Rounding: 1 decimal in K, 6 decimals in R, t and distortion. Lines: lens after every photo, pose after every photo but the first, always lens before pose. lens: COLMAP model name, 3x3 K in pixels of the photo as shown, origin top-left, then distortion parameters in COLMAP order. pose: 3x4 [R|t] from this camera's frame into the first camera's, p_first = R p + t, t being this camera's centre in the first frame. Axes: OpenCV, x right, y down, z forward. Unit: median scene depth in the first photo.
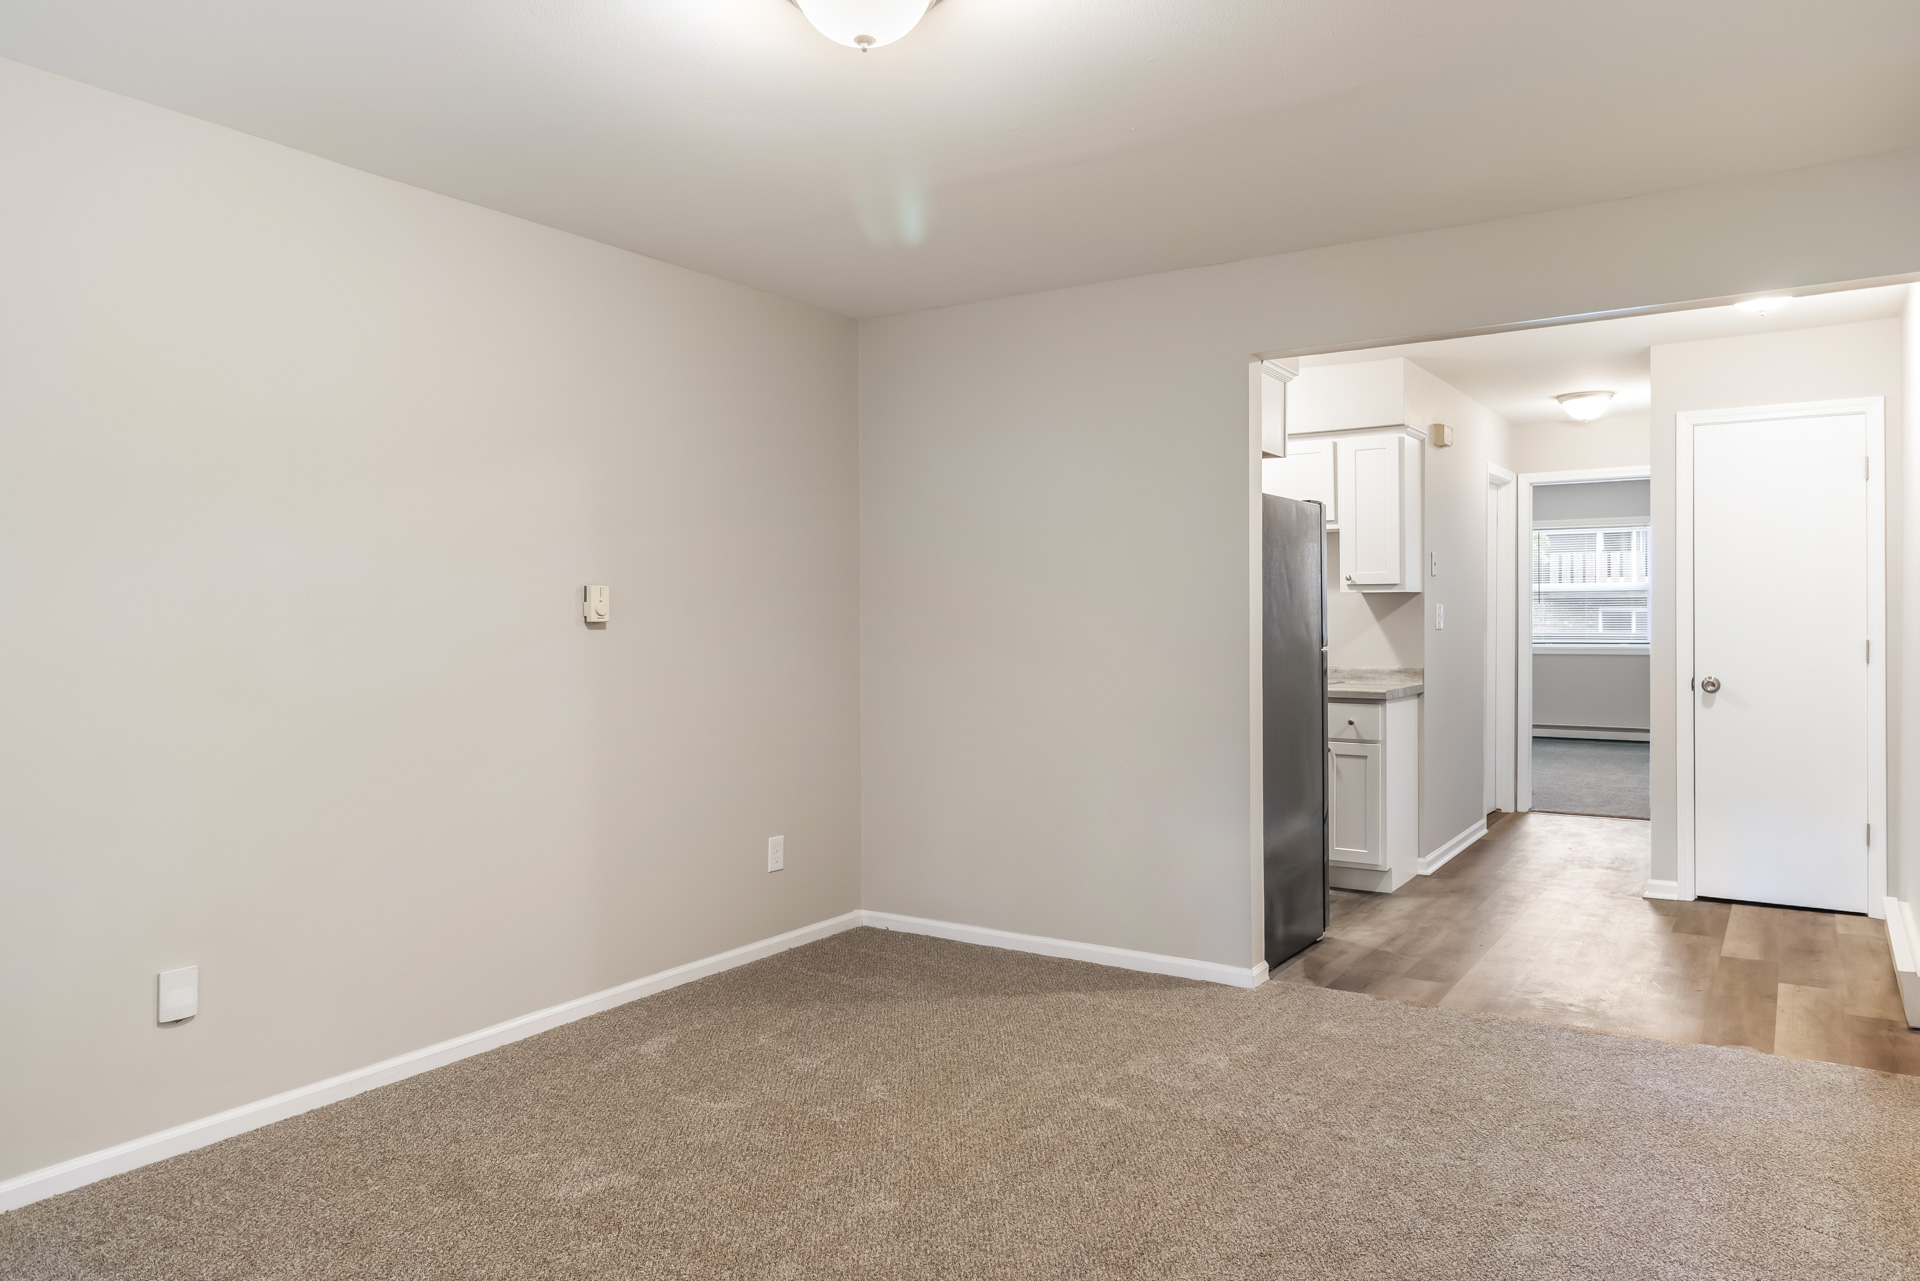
lens RADIAL K [[1303.5, 0, 960.0], [0, 1303.5, 640.5], [0, 0, 1]] dist [-0.006419, 0.001190]
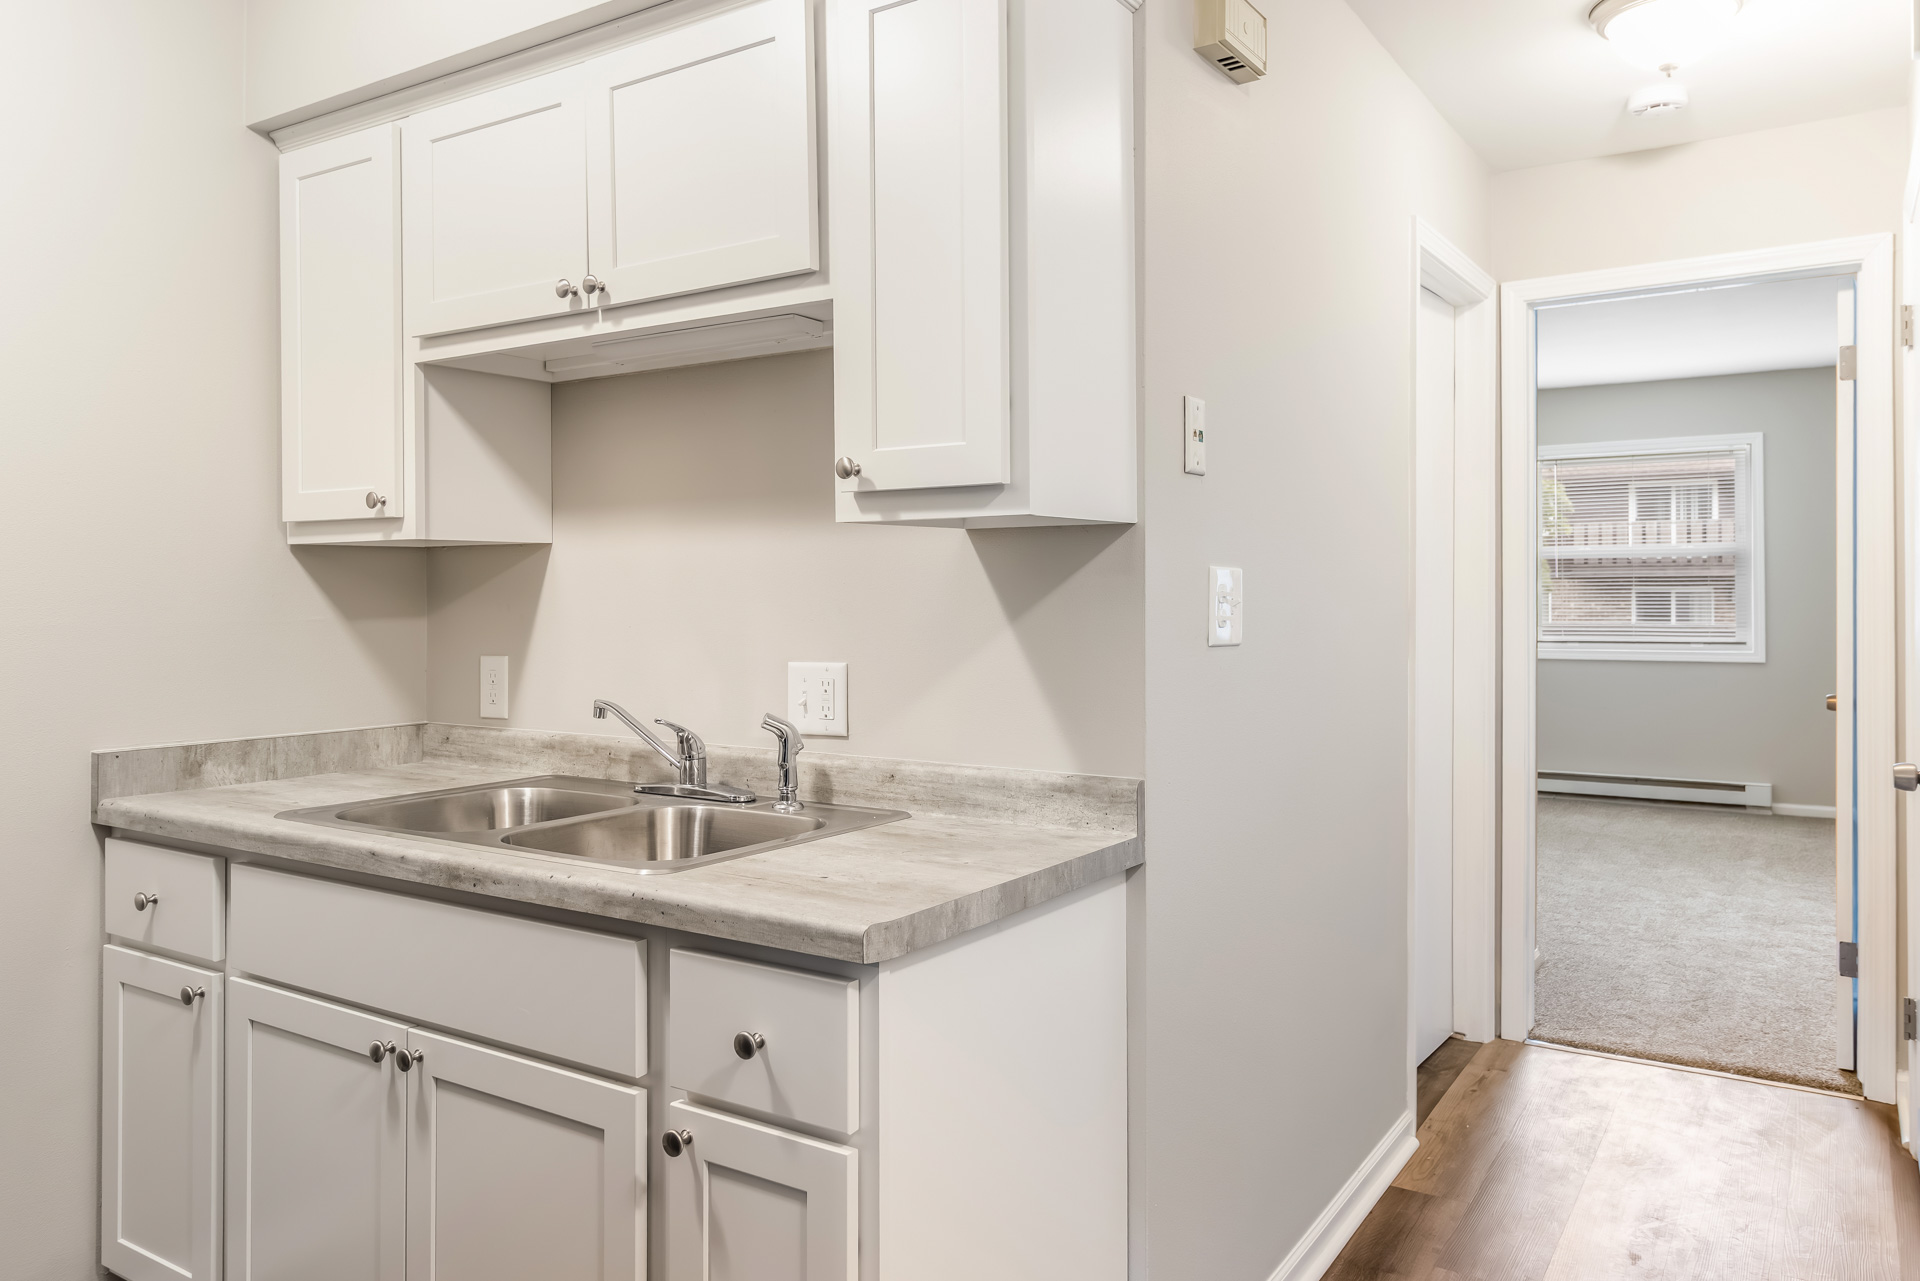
lens RADIAL K [[1351.8, 0, 954.3], [0, 1351.8, 605.5], [0, 0, 1]] dist [0.002492, 0.003145]
pose [[0.999988, 0.002298, -0.004346, 0.307876], [-0.002346, 0.999938, -0.010888, -0.014695], [0.004321, 0.010898, 0.999931, 0.678809]]
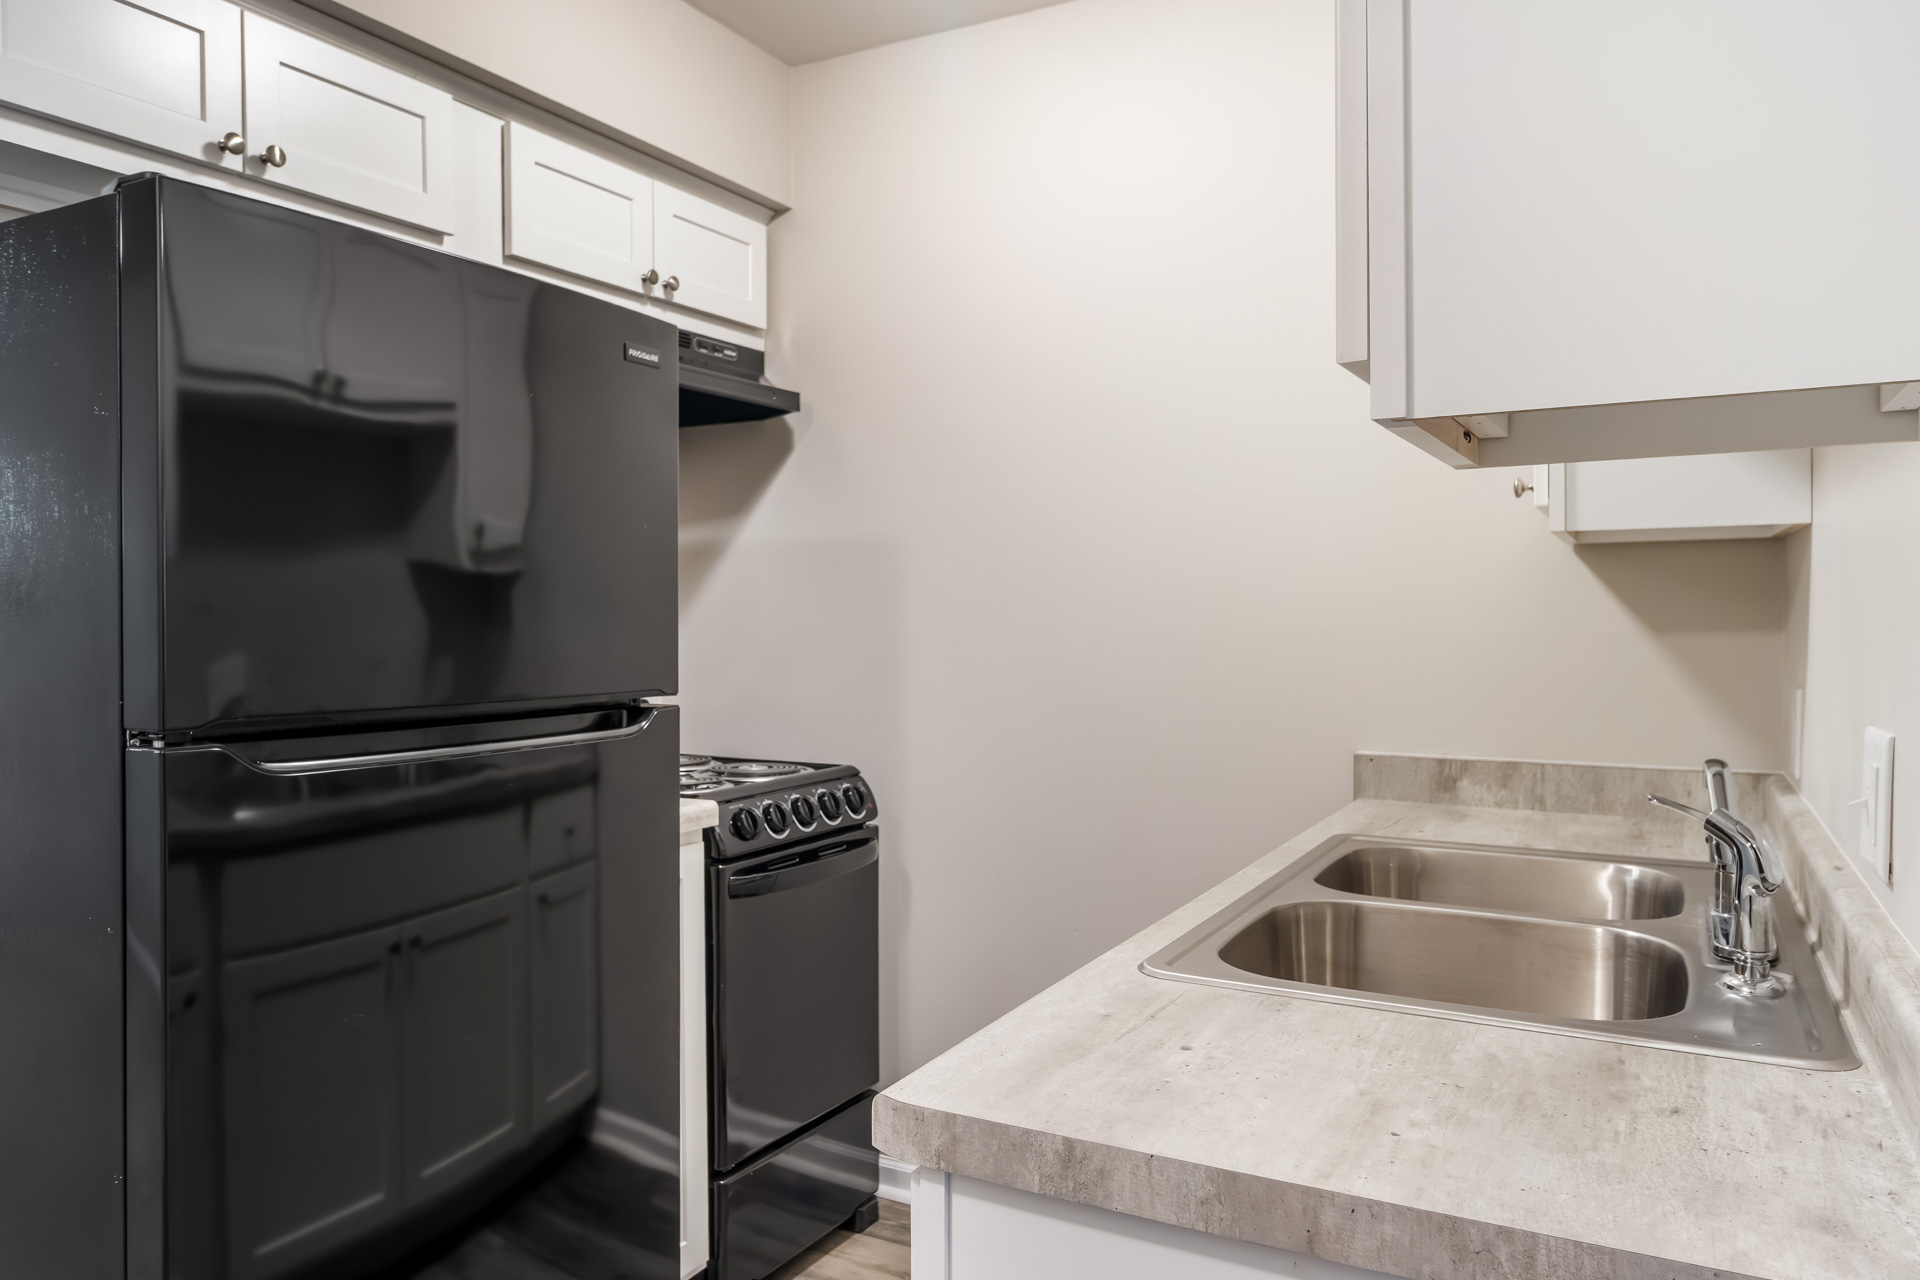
lens RADIAL K [[1303.5, 0, 960.0], [0, 1303.5, 640.0], [0, 0, 1]] dist [-0.006419, 0.001190]
pose [[0.082509, 0.025876, -0.996254, 0.439037], [-0.016930, 0.999555, 0.024560, -0.018223], [0.996446, 0.014840, 0.082911, 0.903233]]
